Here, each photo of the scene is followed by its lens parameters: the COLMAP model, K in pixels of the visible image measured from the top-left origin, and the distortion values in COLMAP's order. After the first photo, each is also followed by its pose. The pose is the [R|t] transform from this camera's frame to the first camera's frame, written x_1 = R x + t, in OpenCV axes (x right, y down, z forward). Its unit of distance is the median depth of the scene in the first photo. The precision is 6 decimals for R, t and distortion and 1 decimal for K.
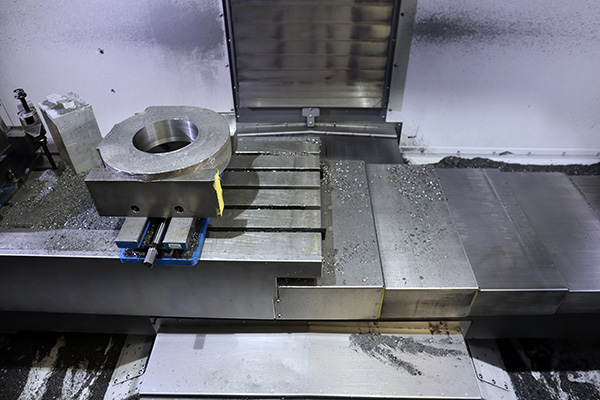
lens RADIAL K [[416.2, 0, 300.0], [0, 416.2, 200.0], [0, 0, 1]] dist [-0.115100, 0.072242]
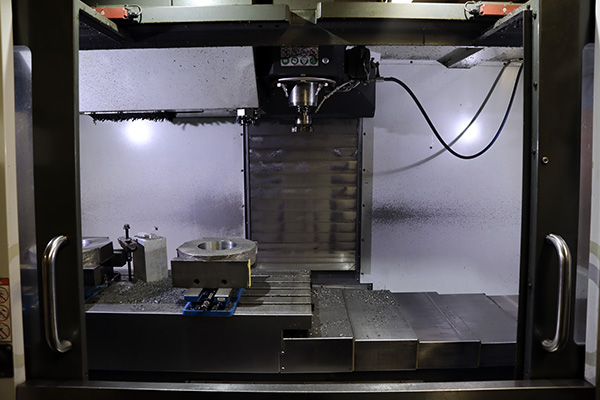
lens RADIAL K [[416.2, 0, 300.0], [0, 416.2, 200.0], [0, 0, 1]] dist [-0.115100, 0.072242]
pose [[0.999812, 0.002977, 0.019166, -0.013294], [0.007658, 0.847277, -0.531095, 0.338052], [-0.017820, 0.531142, 0.847095, -0.310468]]
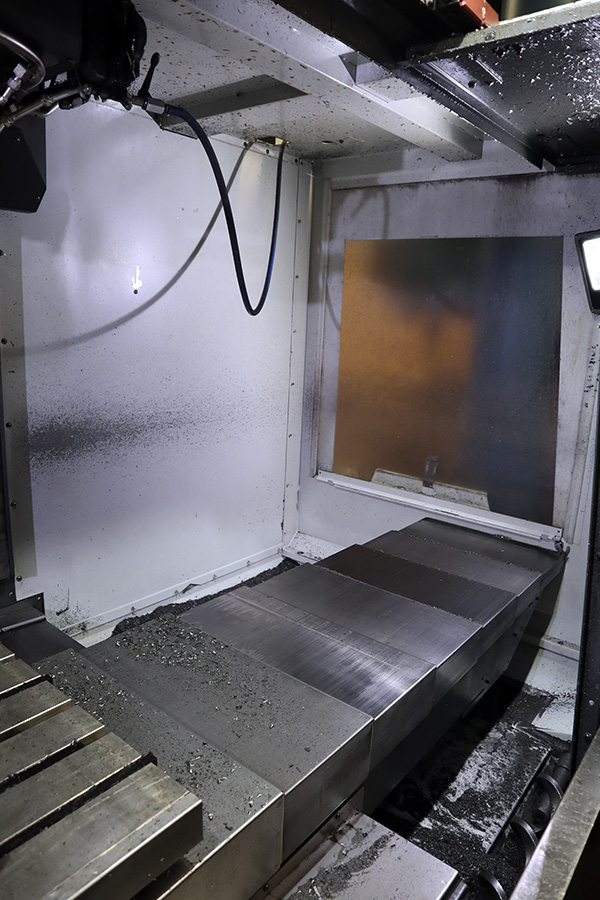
lens RADIAL K [[624.3, 0, 300.0], [0, 624.3, 450.0], [0, 0, 1]] dist [-0.115100, 0.072242]
pose [[0.615358, -0.141878, 0.775374, -0.213949], [0.463932, 0.860438, -0.210746, -0.006023], [-0.637261, 0.489405, 0.595299, 0.146862]]
